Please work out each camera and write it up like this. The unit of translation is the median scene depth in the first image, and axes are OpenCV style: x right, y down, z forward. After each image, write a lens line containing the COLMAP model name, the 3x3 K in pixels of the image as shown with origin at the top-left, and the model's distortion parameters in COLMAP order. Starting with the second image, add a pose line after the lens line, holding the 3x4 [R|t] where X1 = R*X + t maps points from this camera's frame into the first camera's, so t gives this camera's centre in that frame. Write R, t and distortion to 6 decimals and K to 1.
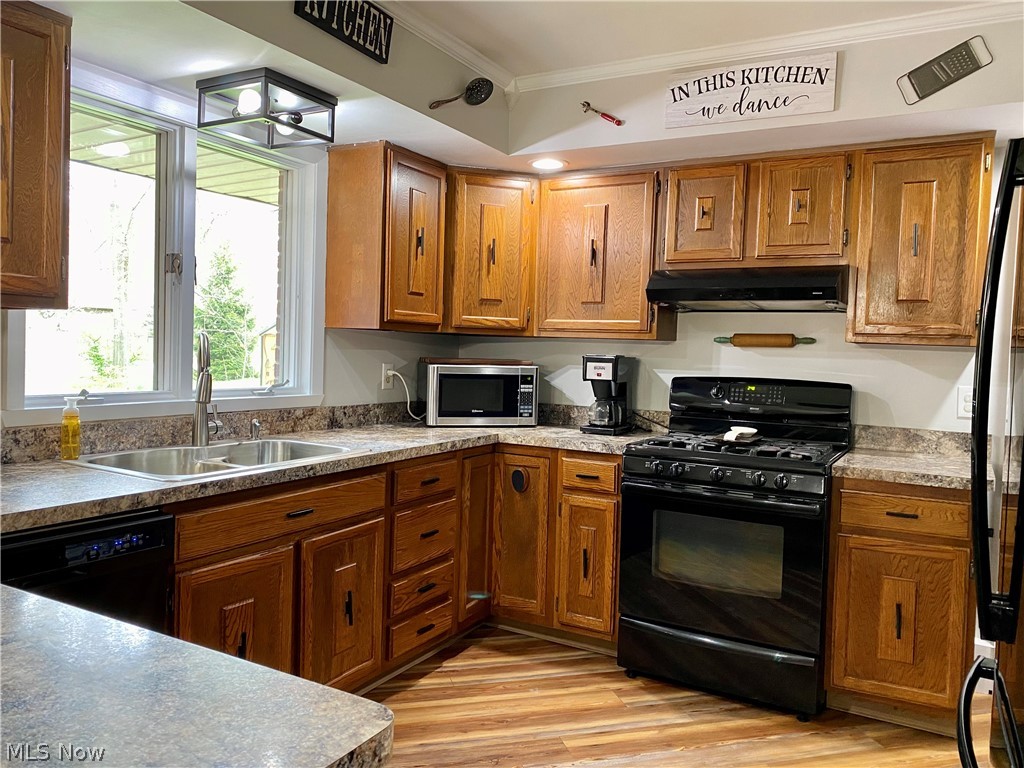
lens RADIAL K [[781.0, 0, 511.4], [0, 781.0, 389.2], [0, 0, 1]] dist [0.078757, -0.002539]
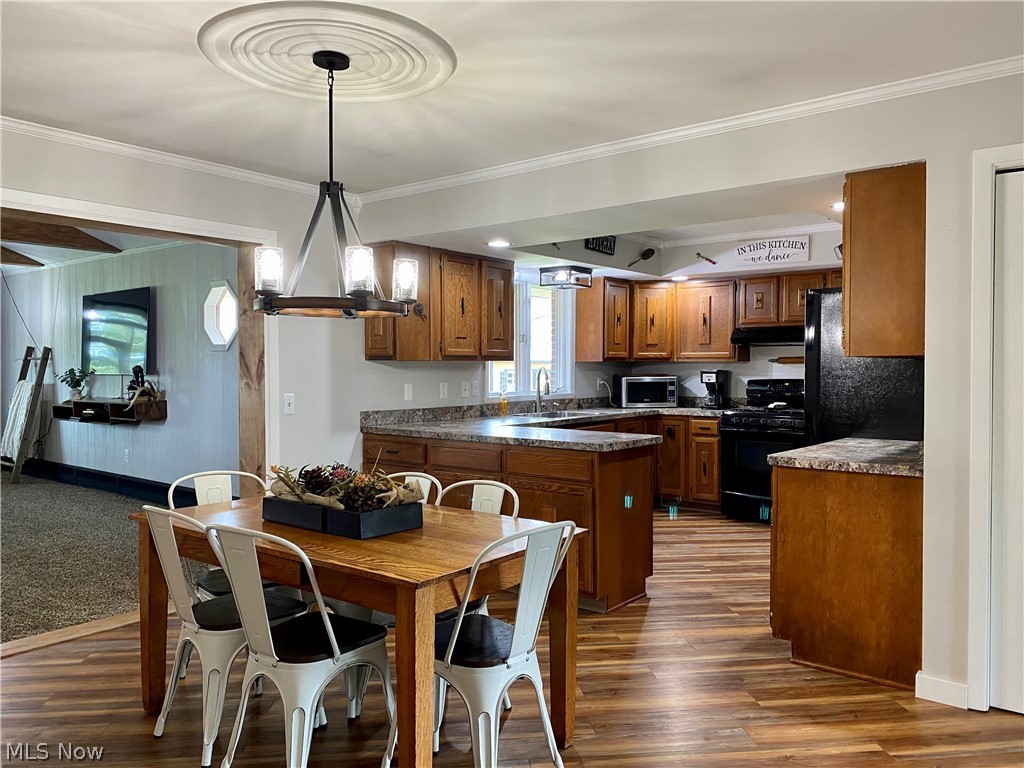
lens RADIAL K [[781.0, 0, 511.4], [0, 781.0, 389.2], [0, 0, 1]] dist [0.078757, -0.002539]
pose [[0.987340, -0.028529, -0.156028, -0.077117], [0.024861, 0.999368, -0.025414, 0.045322], [0.156655, 0.021214, 0.987426, -1.094182]]
